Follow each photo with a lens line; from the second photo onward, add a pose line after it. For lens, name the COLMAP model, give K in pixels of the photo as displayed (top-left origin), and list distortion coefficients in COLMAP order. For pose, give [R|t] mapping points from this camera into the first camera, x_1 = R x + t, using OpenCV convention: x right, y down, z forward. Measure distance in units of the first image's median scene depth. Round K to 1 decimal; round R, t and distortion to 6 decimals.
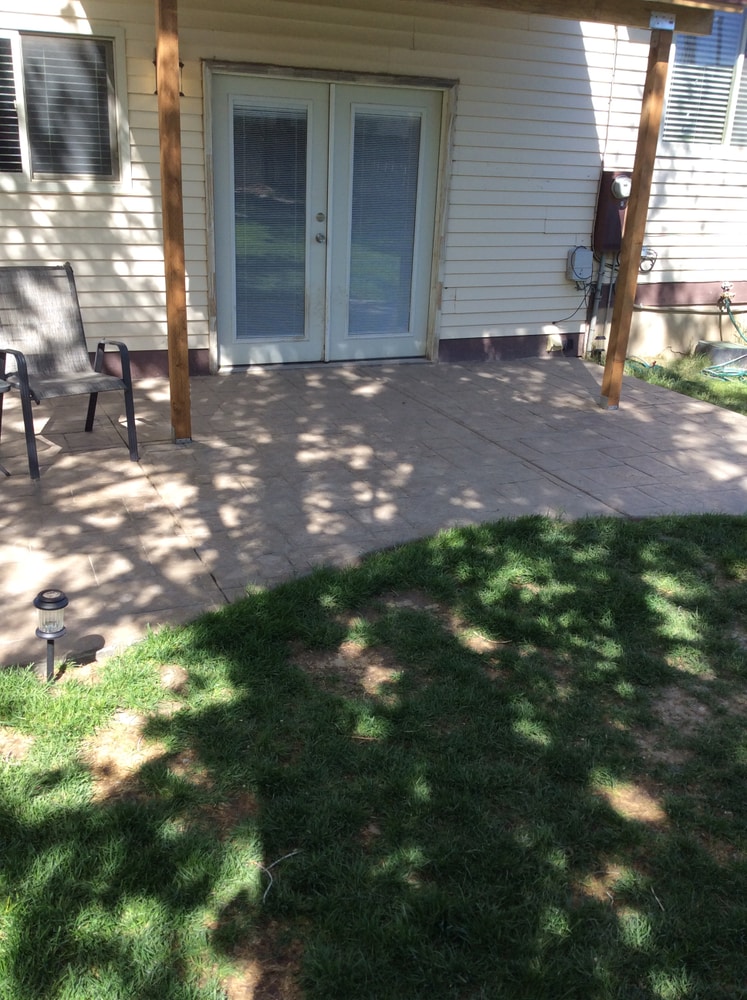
lens RADIAL K [[893.0, 0, 373.5], [0, 893.0, 500.0], [0, 0, 1]] dist [0.114033, -0.240496]
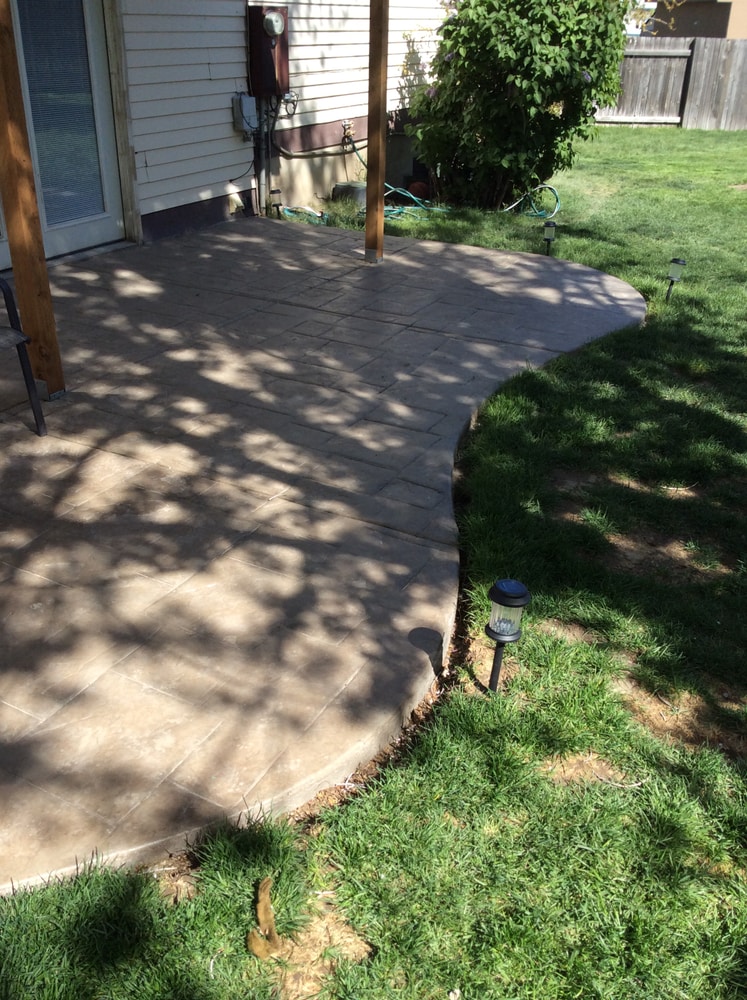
lens RADIAL K [[893.0, 0, 373.5], [0, 893.0, 500.0], [0, 0, 1]] dist [0.114033, -0.240496]
pose [[0.779814, -0.317355, 0.539606, -0.452889], [0.233394, 0.947217, 0.219790, -0.089736], [-0.580876, -0.045455, 0.812722, 0.235179]]
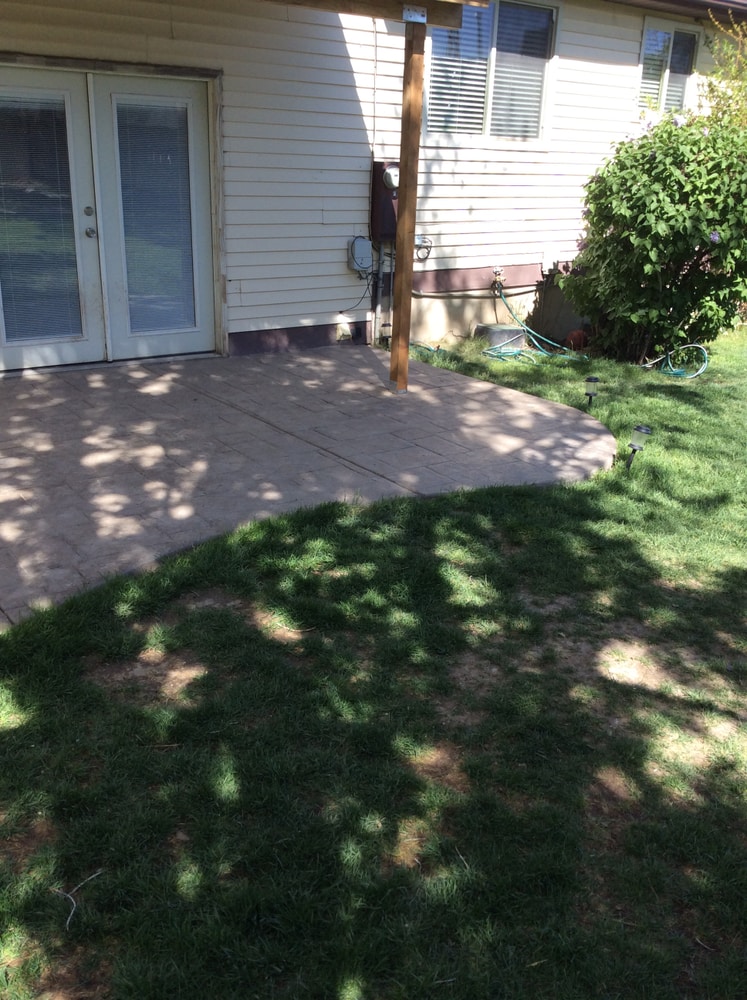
lens RADIAL K [[893.0, 0, 373.5], [0, 893.0, 500.0], [0, 0, 1]] dist [0.114033, -0.240496]
pose [[0.975053, -0.086882, 0.204263, 0.017013], [0.085197, 0.996218, 0.017045, 0.001278], [-0.204972, 0.000783, 0.978768, -0.001798]]
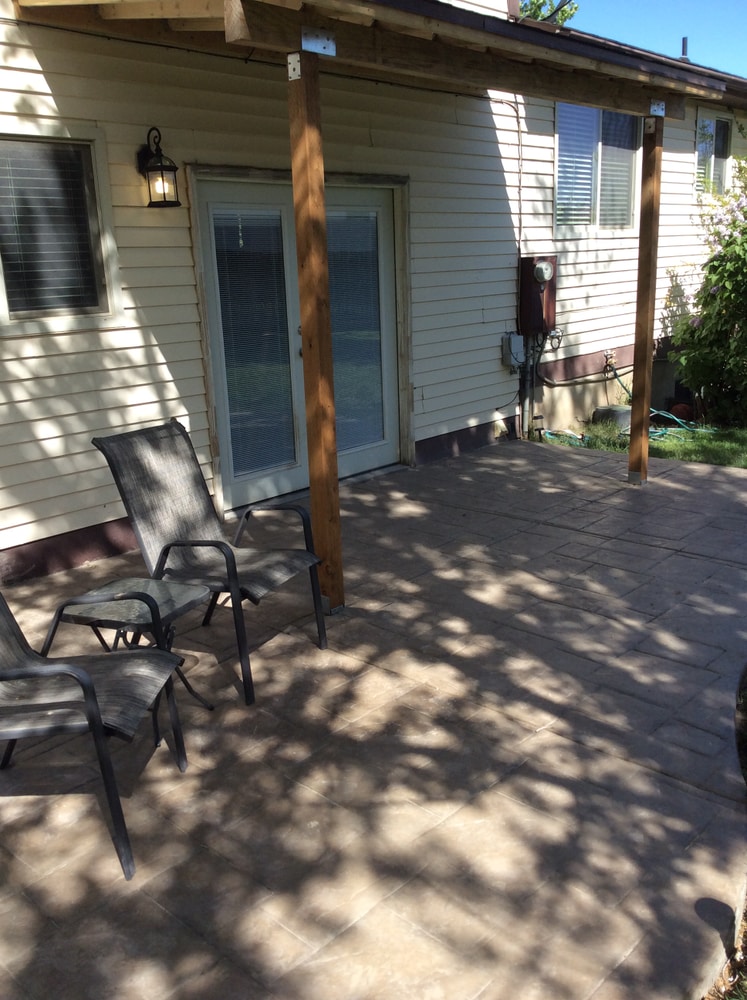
lens RADIAL K [[893.0, 0, 373.5], [0, 893.0, 500.0], [0, 0, 1]] dist [0.114033, -0.240496]
pose [[0.914148, -0.175682, 0.365333, -0.471652], [0.210785, 0.975799, -0.058189, -0.111610], [-0.346269, 0.130200, 0.929056, 0.230375]]
